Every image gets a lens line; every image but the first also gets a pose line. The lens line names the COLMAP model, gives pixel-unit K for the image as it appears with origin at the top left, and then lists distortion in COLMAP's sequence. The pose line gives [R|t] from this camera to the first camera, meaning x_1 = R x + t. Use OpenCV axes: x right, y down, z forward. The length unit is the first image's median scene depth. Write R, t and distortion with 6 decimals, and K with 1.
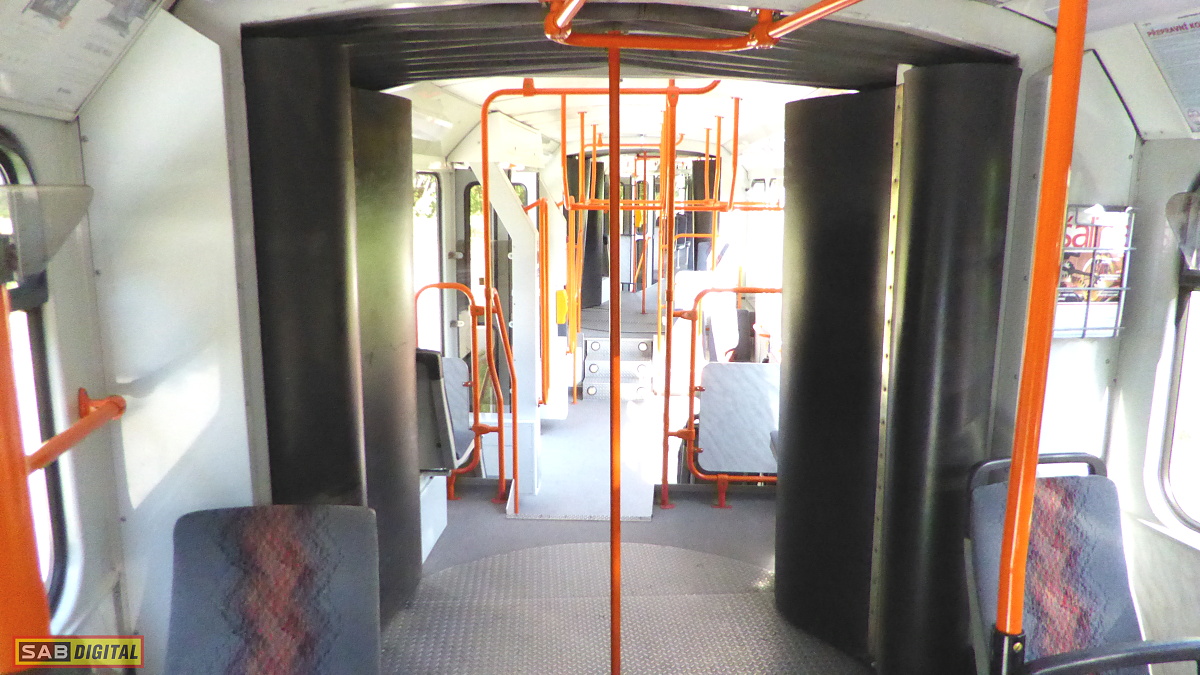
lens RADIAL K [[853.5, 0, 600.0], [0, 853.5, 337.5], [0, 0, 1]] dist [-0.034979, -0.000062]
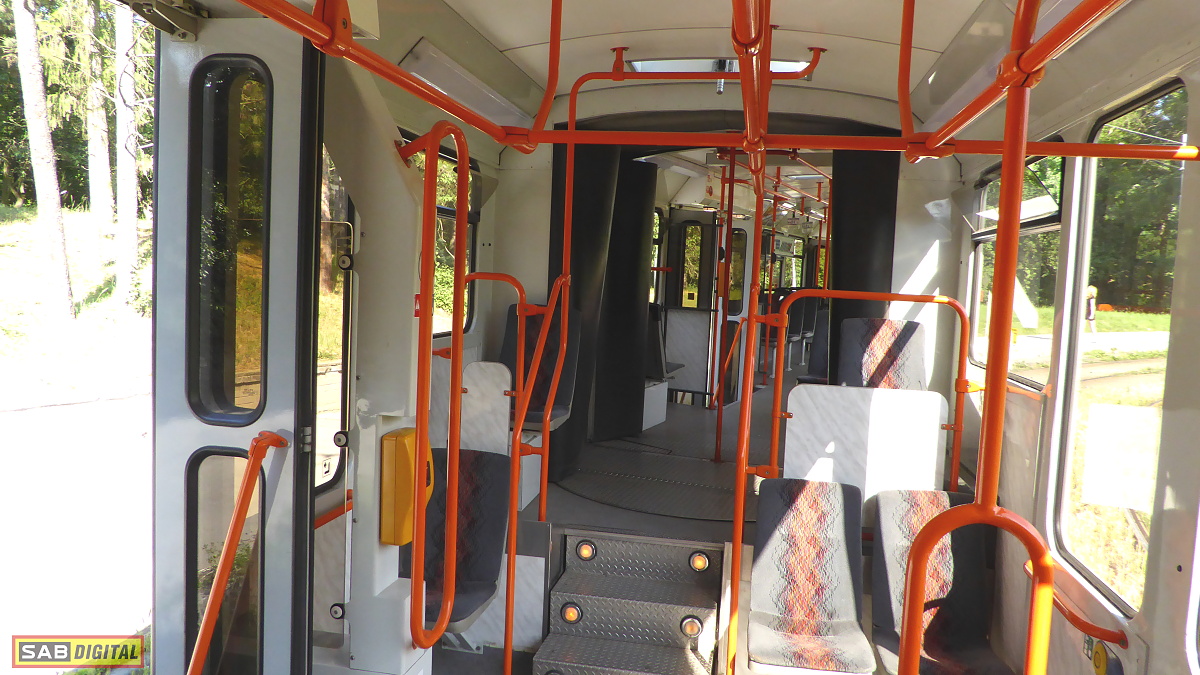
lens RADIAL K [[853.5, 0, 600.0], [0, 853.5, 337.5], [0, 0, 1]] dist [-0.034979, -0.000062]
pose [[0.990670, 0.045679, -0.128397, 0.052457], [-0.059346, 0.992730, -0.104715, -0.052268], [0.122680, 0.111357, 0.986179, 0.600640]]
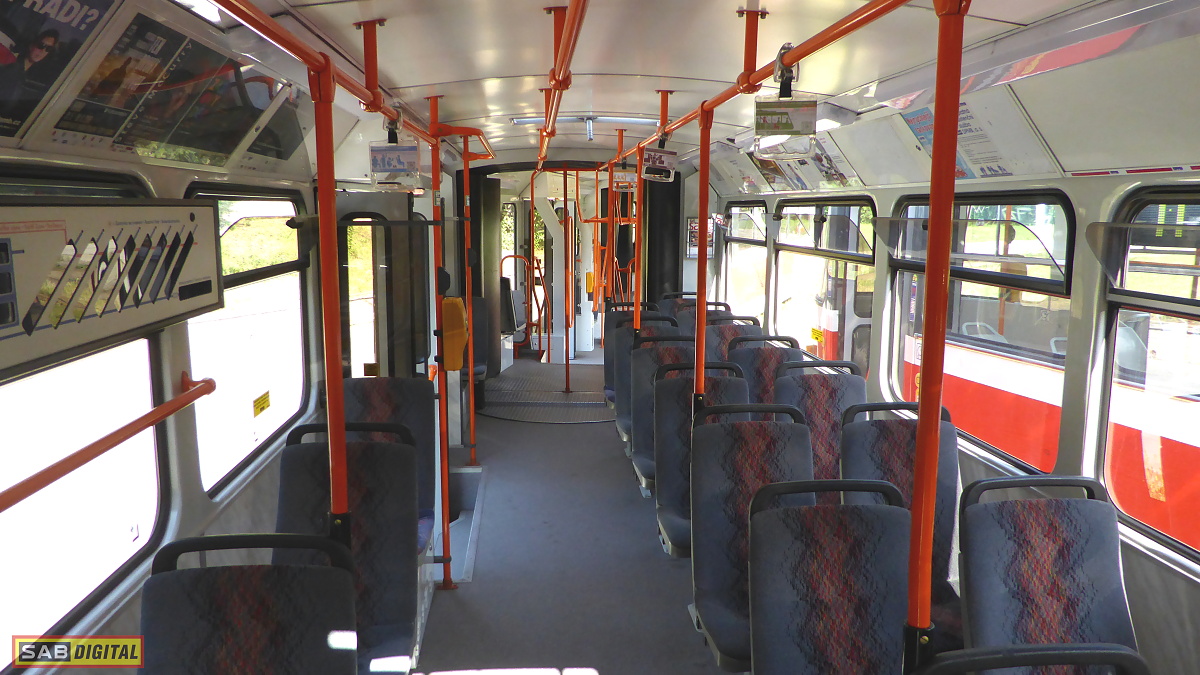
lens RADIAL K [[853.5, 0, 600.0], [0, 853.5, 337.5], [0, 0, 1]] dist [-0.034979, -0.000062]
pose [[0.994412, 0.014808, -0.104522, 0.128276], [-0.017438, 0.999553, -0.024292, 0.095130], [0.104116, 0.025979, 0.994226, -0.549773]]
